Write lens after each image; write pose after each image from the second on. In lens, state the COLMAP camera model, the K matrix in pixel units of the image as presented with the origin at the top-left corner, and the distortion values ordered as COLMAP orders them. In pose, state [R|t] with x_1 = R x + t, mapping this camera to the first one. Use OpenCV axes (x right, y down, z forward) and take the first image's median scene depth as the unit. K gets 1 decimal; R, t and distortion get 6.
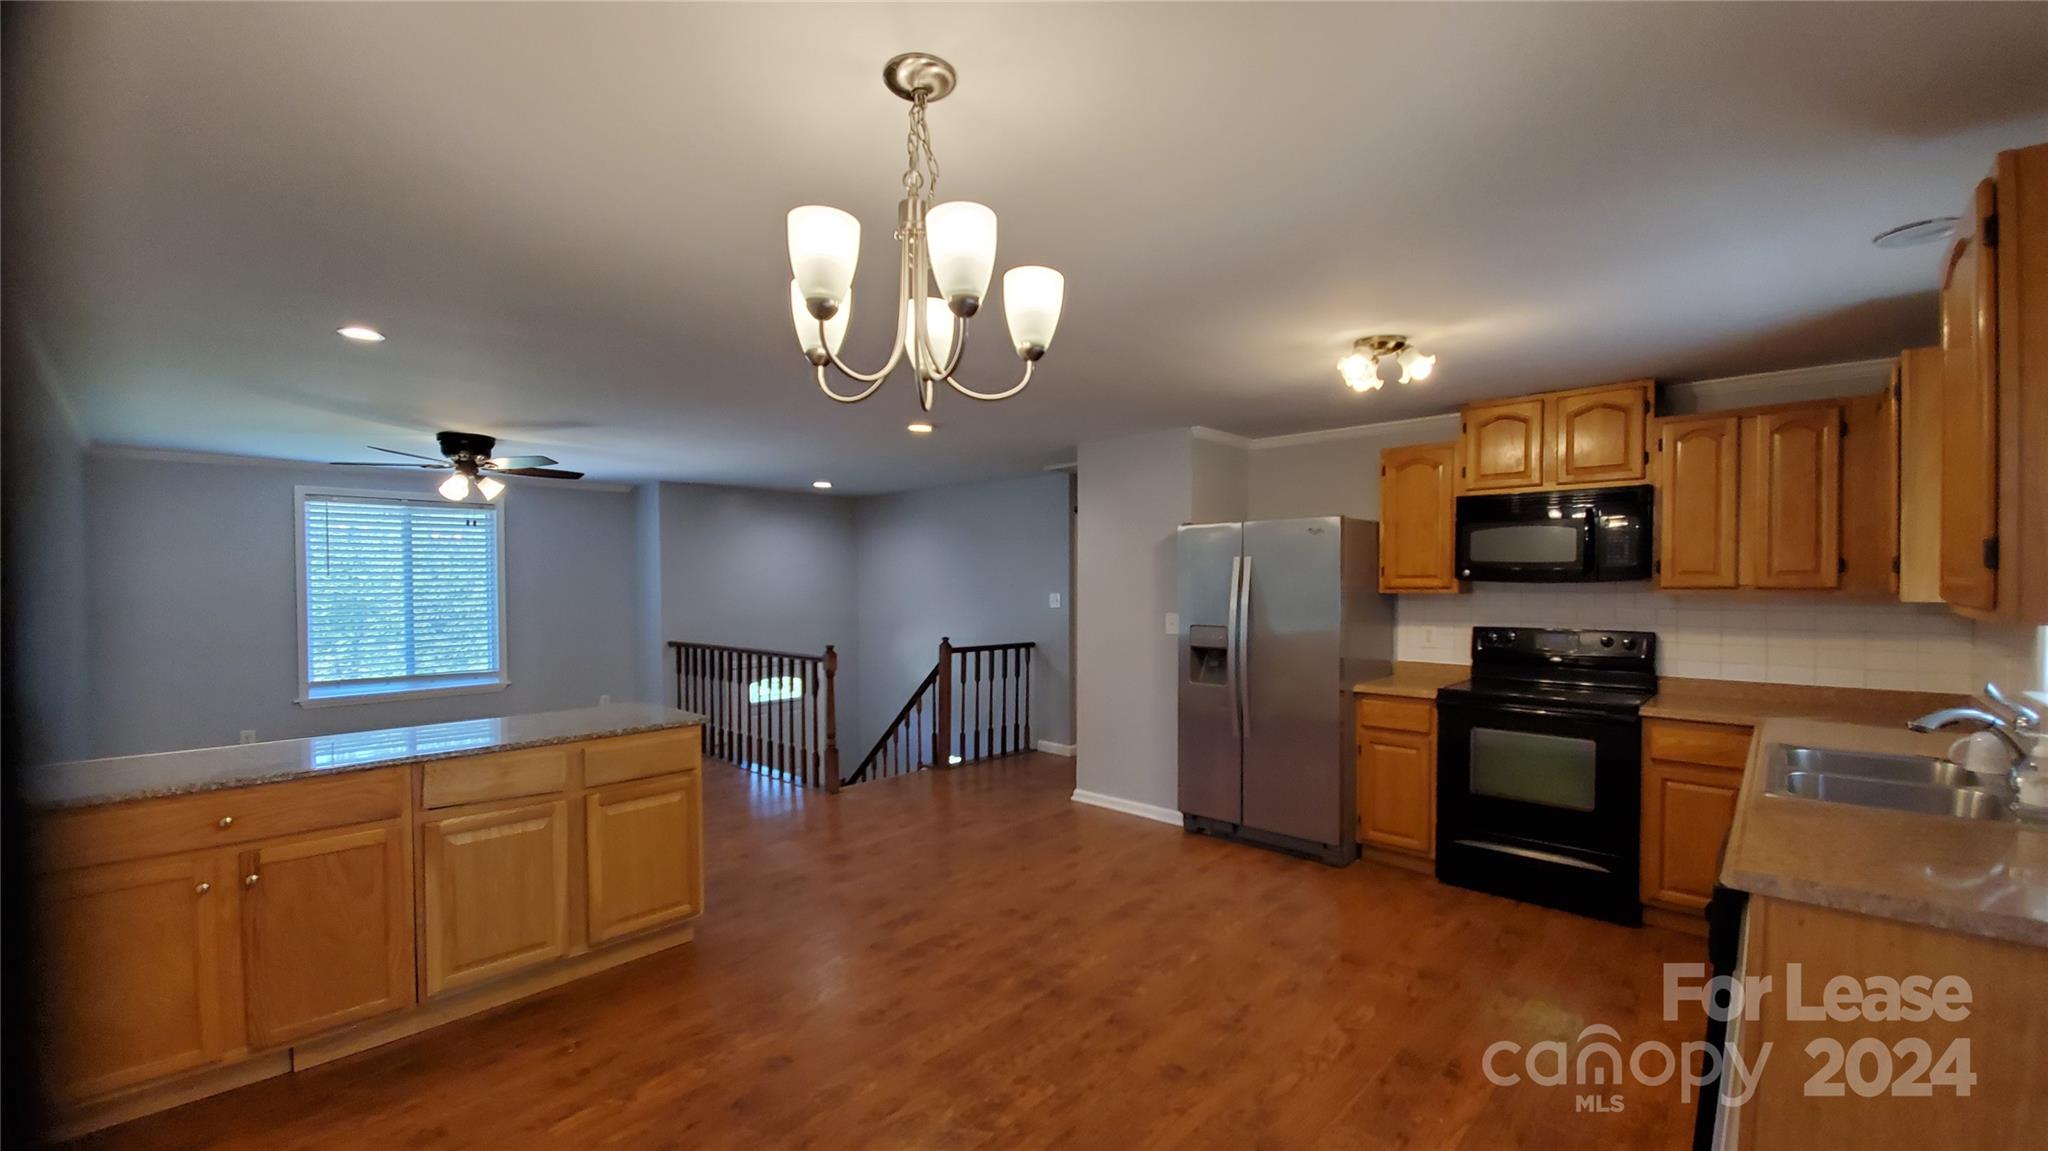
lens RADIAL K [[802.6, 0, 1018.7], [0, 802.6, 591.3], [0, 0, 1]] dist [-0.000328, -0.000140]
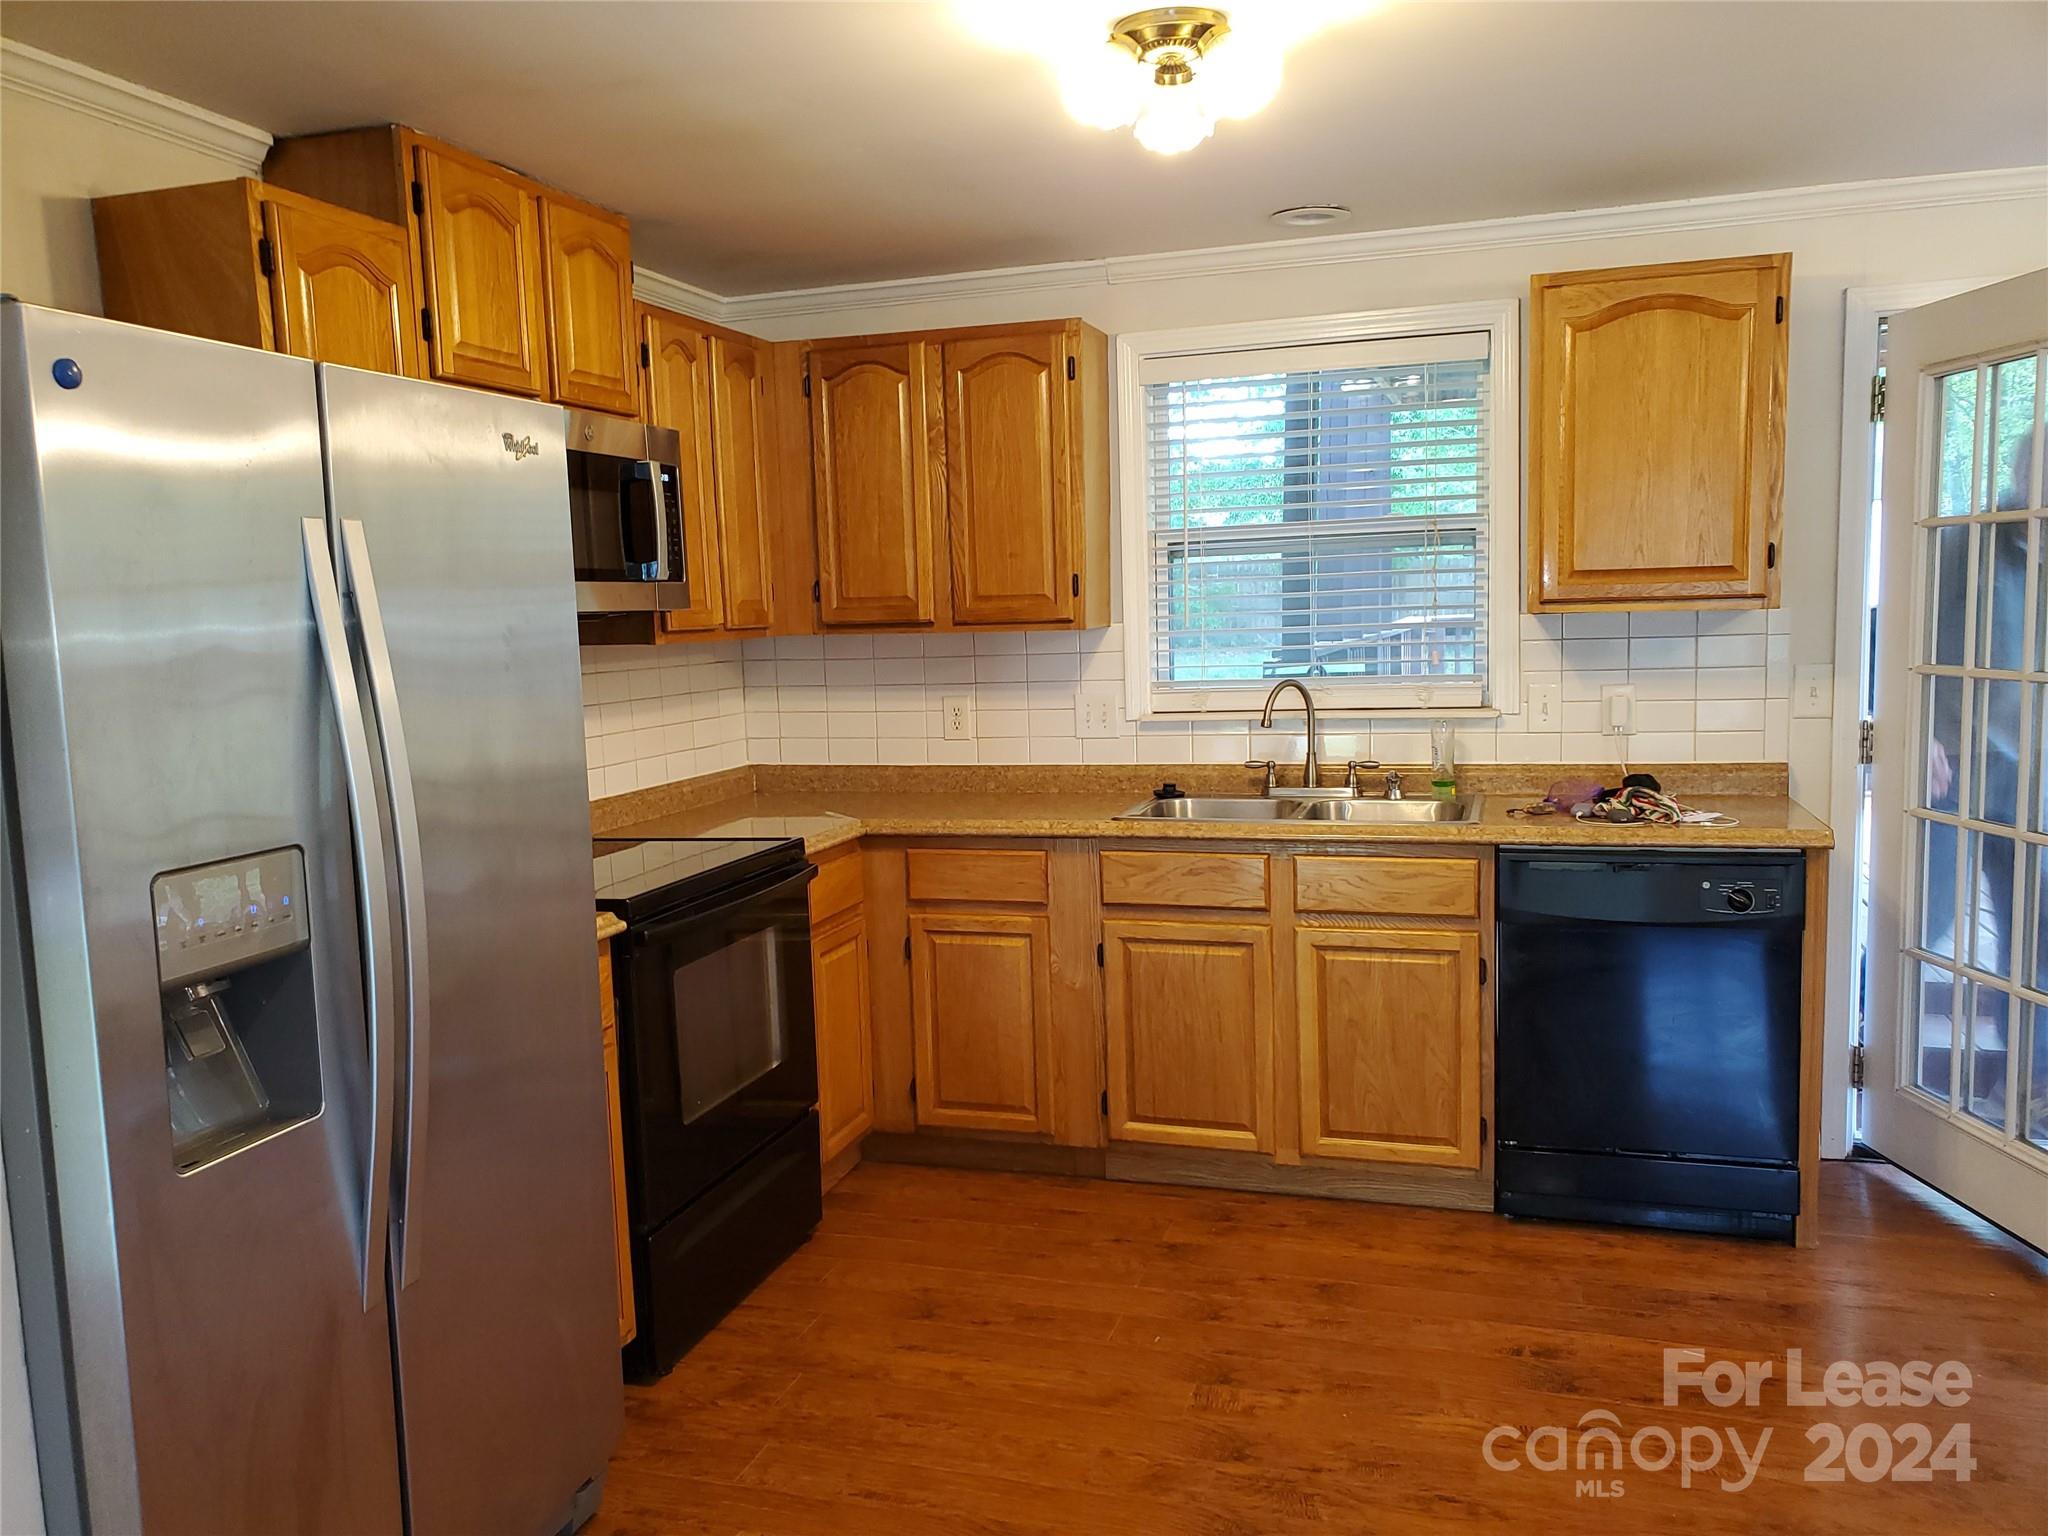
lens RADIAL K [[1587.9, 0, 1022.7], [0, 1587.9, 769.0], [0, 0, 1]] dist [0.019033, -0.013190]
pose [[-0.432095, -0.074788, 0.898722, -0.276989], [0.048289, 0.993207, 0.105867, -0.014471], [-0.900534, 0.089143, -0.425548, 1.325519]]
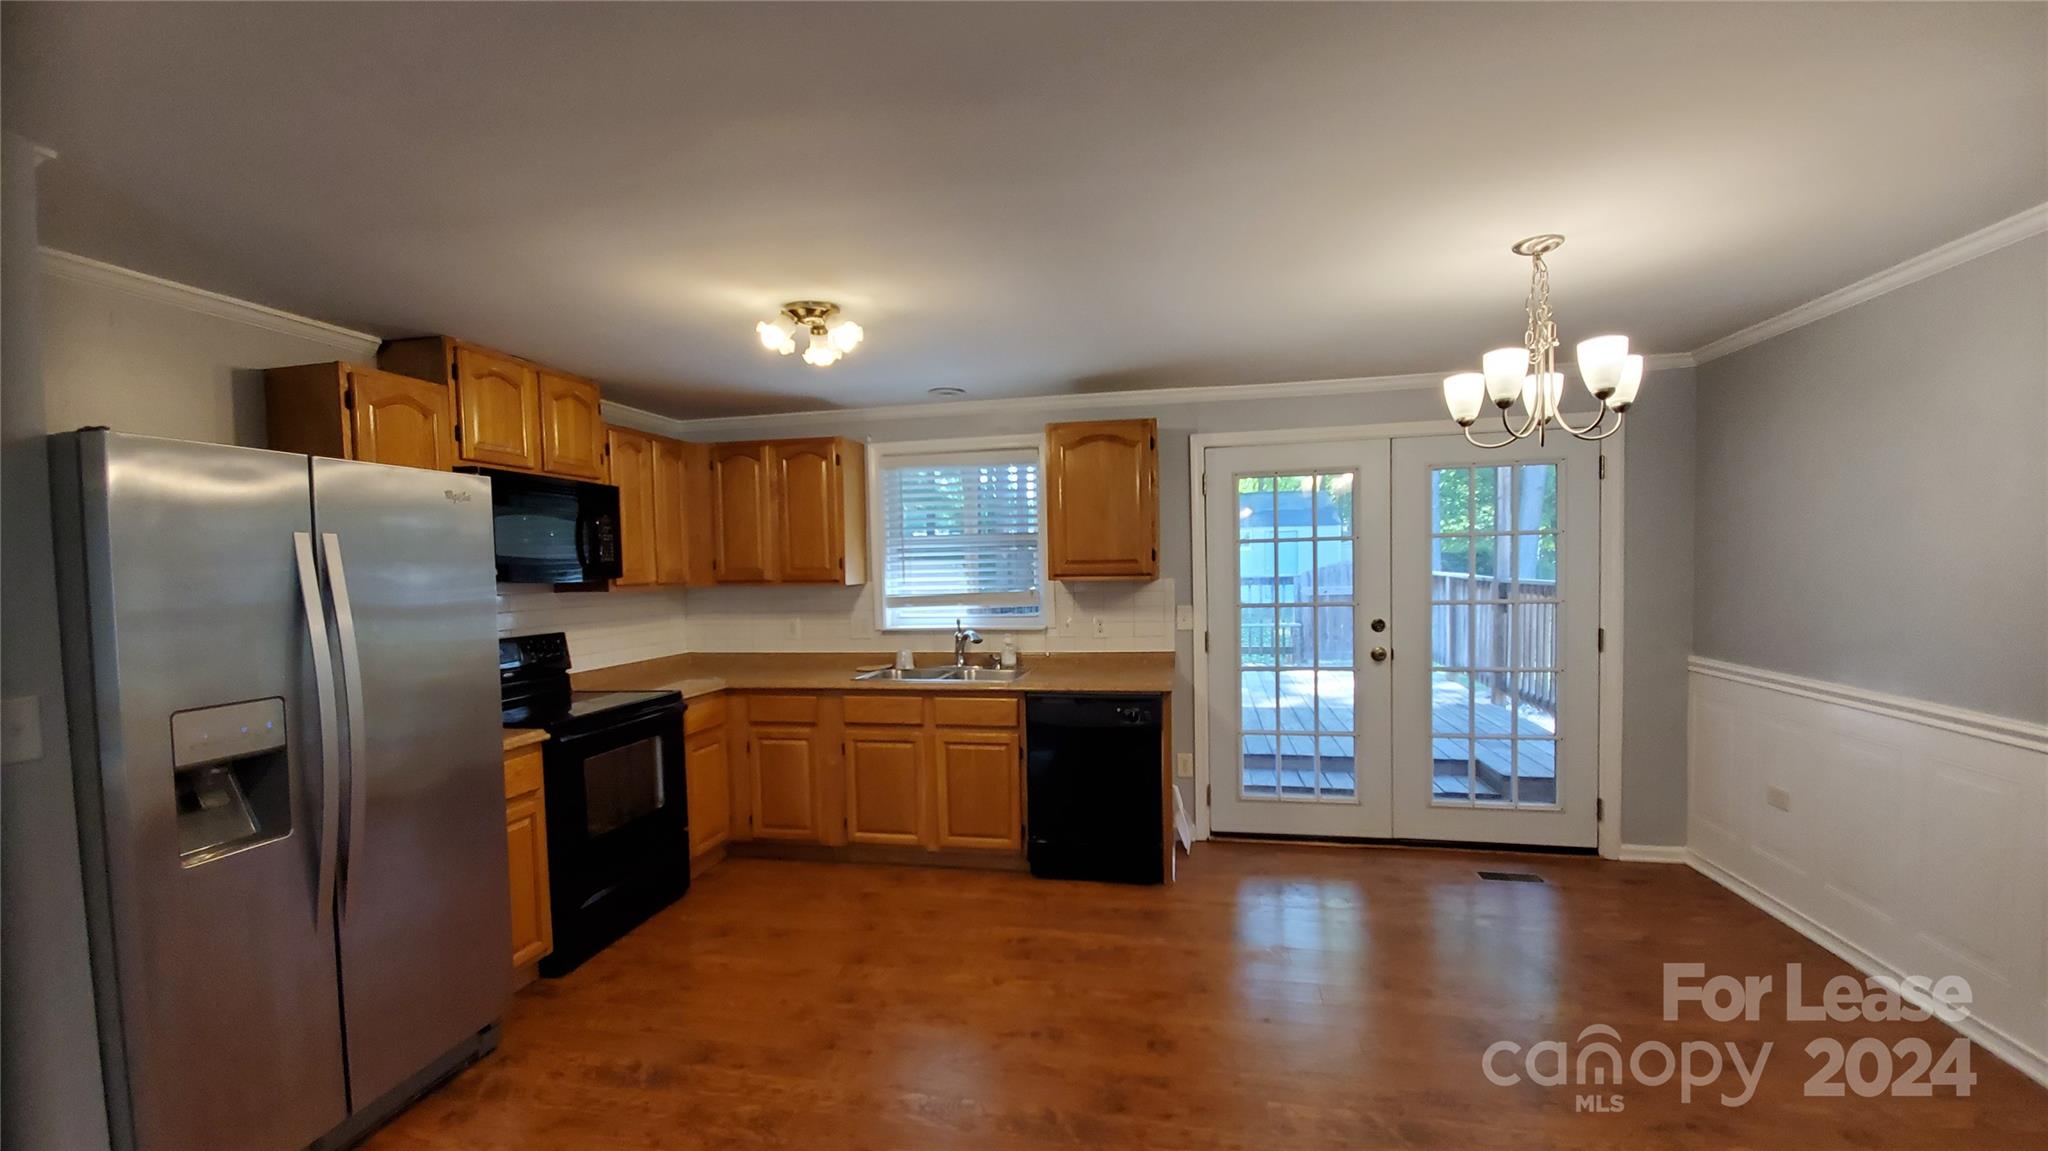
lens RADIAL K [[802.6, 0, 1031.4], [0, 802.6, 588.2], [0, 0, 1]] dist [-0.000328, -0.000140]
pose [[-0.530479, -0.006263, 0.847675, -0.411169], [0.037625, 0.998813, 0.030925, -0.013688], [-0.846863, 0.048299, -0.529614, 1.170456]]
